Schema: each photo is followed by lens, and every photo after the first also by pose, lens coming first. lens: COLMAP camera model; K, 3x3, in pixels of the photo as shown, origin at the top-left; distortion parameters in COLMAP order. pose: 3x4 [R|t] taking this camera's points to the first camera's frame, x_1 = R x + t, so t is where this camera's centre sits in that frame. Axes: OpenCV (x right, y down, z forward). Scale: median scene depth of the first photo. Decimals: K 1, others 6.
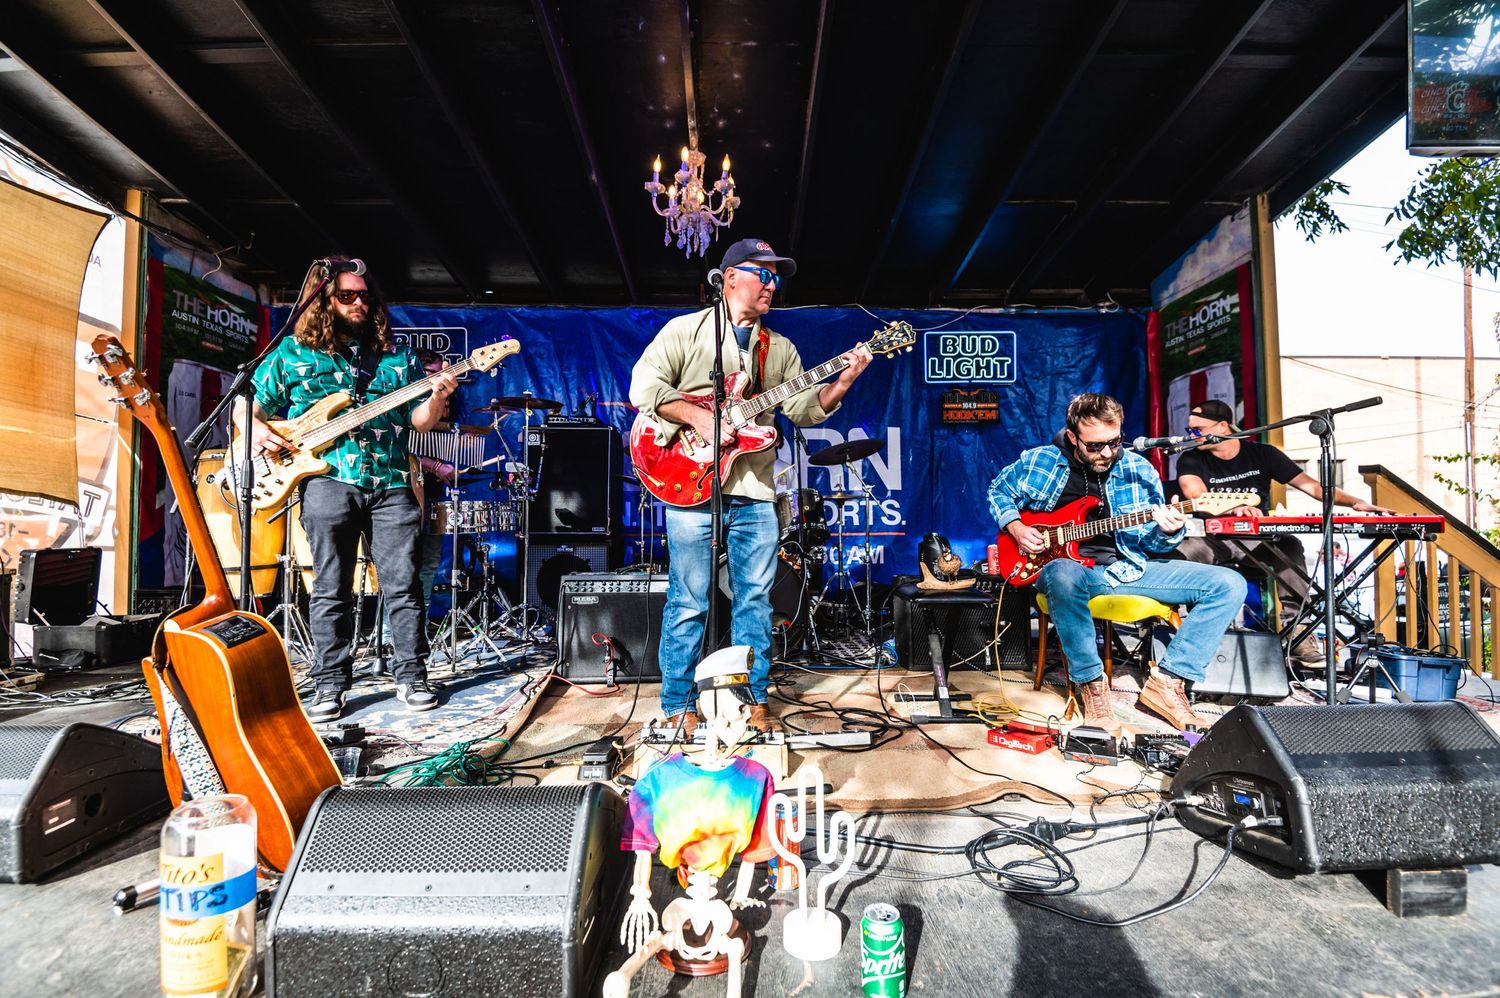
lens RADIAL K [[702.2, 0, 750.0], [0, 702.2, 499.0], [0, 0, 1]] dist [0.101154, -0.066570]
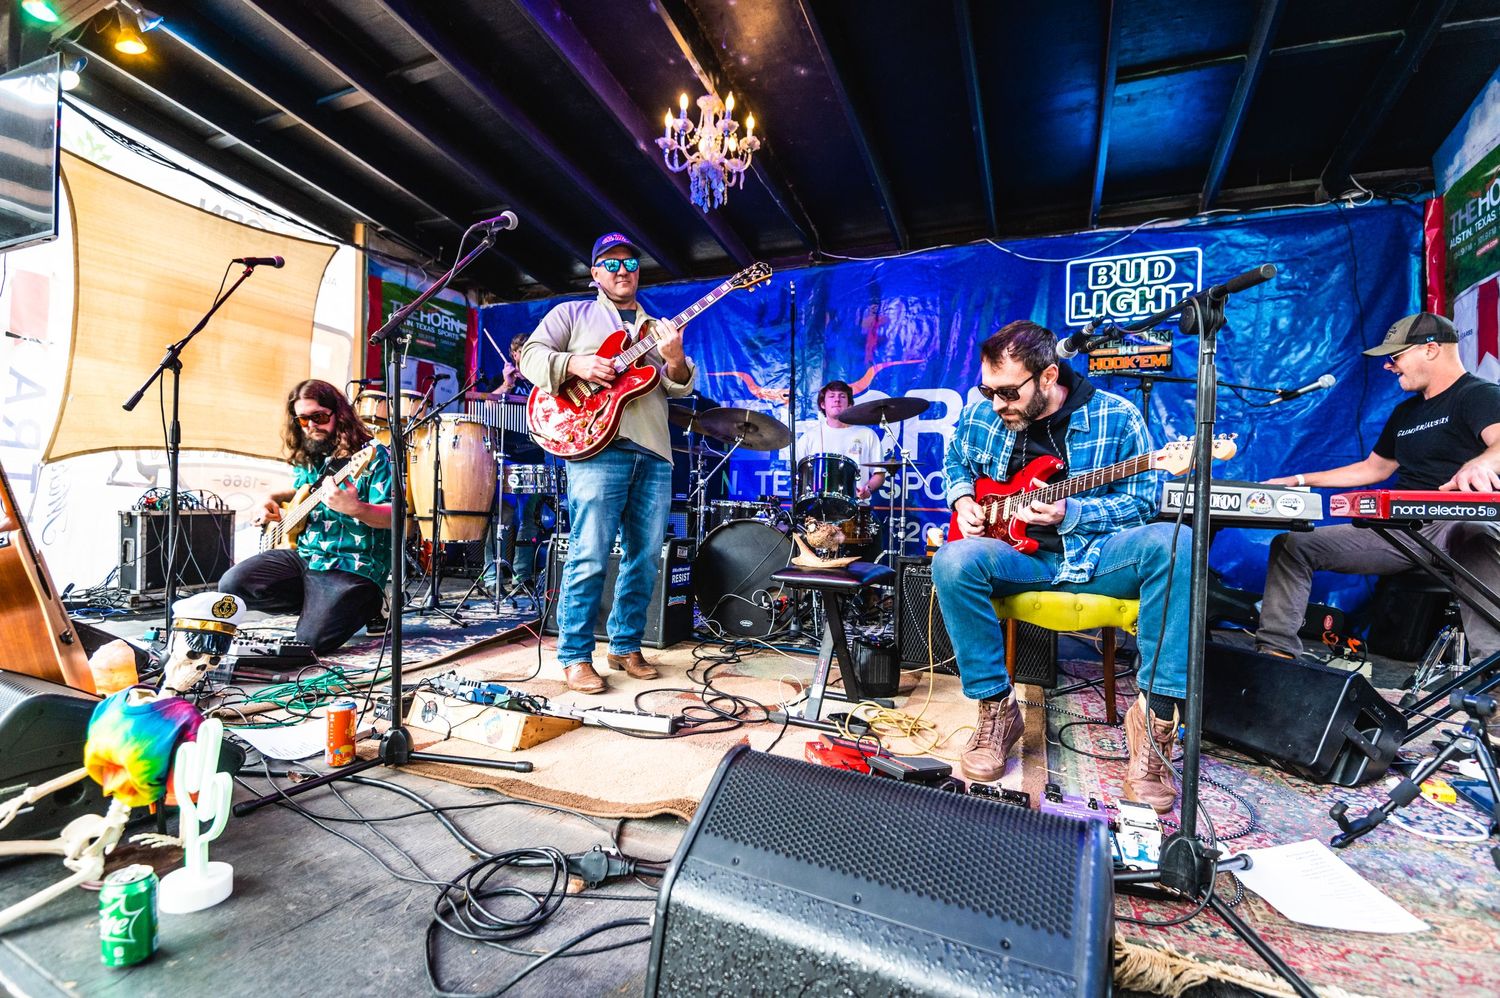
lens RADIAL K [[690.0, 0, 750.0], [0, 690.0, 499.0], [0, 0, 1]] dist [0.064942, -0.044062]
pose [[0.904491, 0.025925, -0.425704, 0.315610], [-0.011311, 0.999258, 0.036822, 0.010544], [0.426343, -0.028490, 0.904113, 0.138465]]
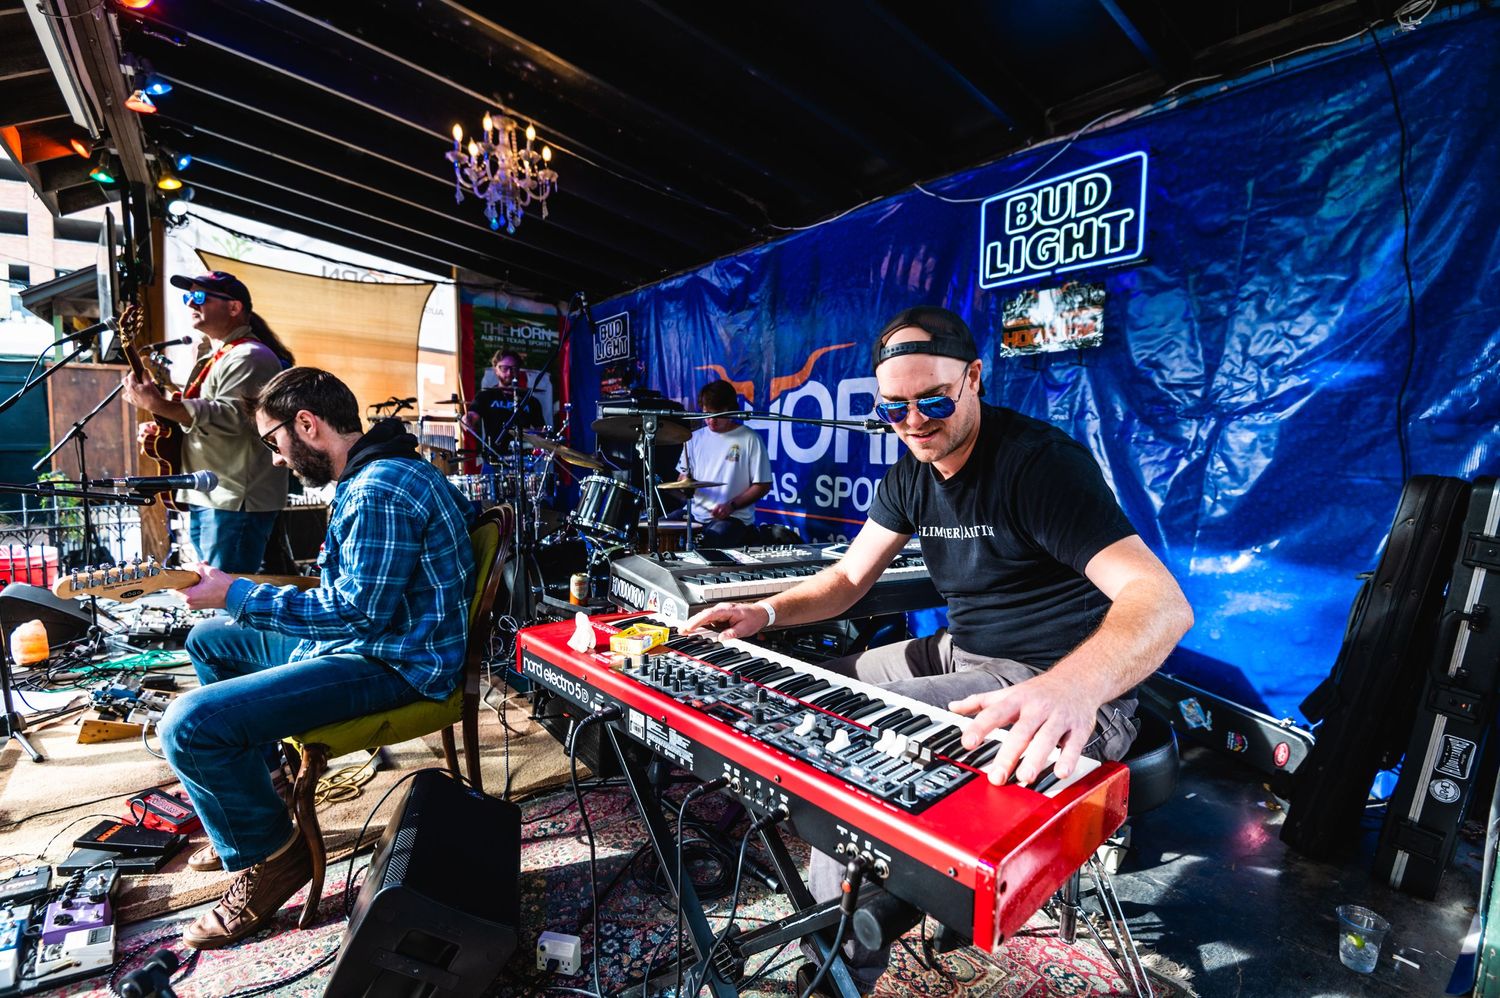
lens RADIAL K [[690.0, 0, 750.0], [0, 690.0, 499.0], [0, 0, 1]] dist [0.064942, -0.044062]
pose [[0.583895, 0.075249, -0.808334, 0.742653], [0.012748, 0.994722, 0.101808, -0.058328], [0.811729, -0.069750, 0.579855, 0.575266]]
